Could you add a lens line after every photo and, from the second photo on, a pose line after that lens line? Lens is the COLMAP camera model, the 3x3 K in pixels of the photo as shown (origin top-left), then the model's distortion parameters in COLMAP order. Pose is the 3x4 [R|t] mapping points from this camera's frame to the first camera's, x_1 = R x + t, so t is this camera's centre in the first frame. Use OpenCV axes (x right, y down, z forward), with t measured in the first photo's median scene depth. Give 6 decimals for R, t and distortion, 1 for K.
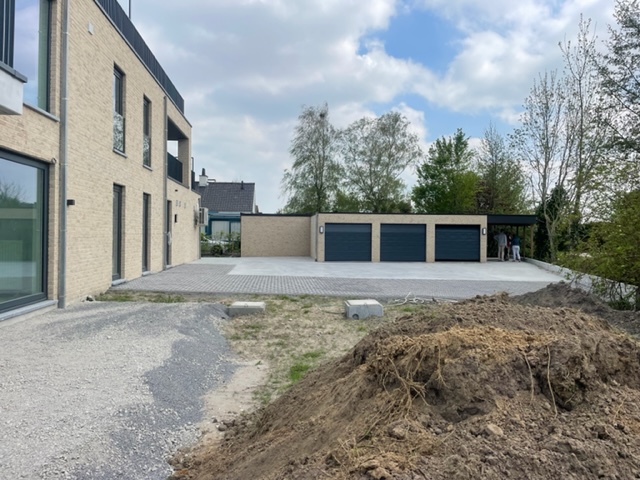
lens RADIAL K [[481.6, 0, 320.7], [0, 481.6, 238.2], [0, 0, 1]] dist [0.061245, 0.000633]
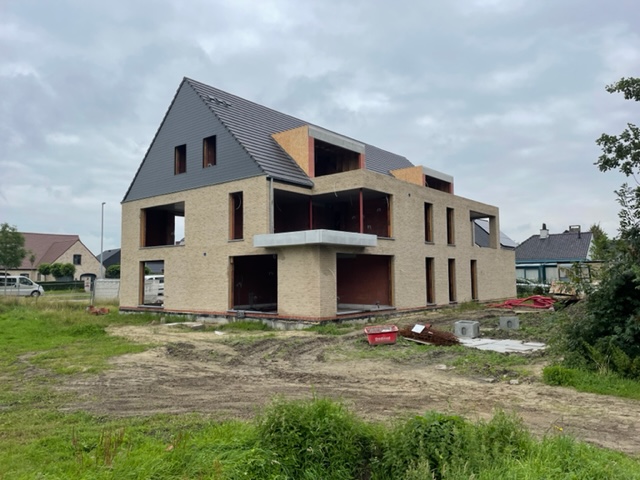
lens RADIAL K [[481.6, 0, 319.8], [0, 481.6, 241.9], [0, 0, 1]] dist [0.061245, 0.000633]
pose [[0.700491, -0.078439, -0.709338, 0.488377], [0.019220, 0.995654, -0.091120, 0.001829], [0.713403, 0.050195, 0.698954, -0.526494]]
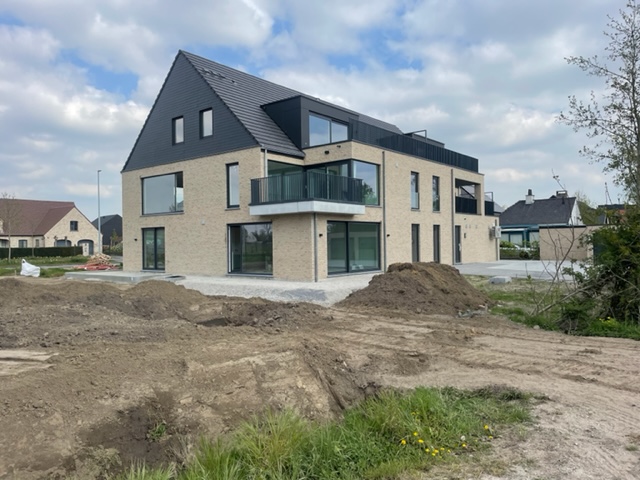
lens RADIAL K [[481.6, 0, 320.9], [0, 481.6, 241.2], [0, 0, 1]] dist [0.061245, 0.000633]
pose [[0.711941, -0.030972, -0.701556, 0.541609], [0.023389, 0.999518, -0.020391, 0.002349], [0.701850, -0.001892, 0.712322, -0.574613]]
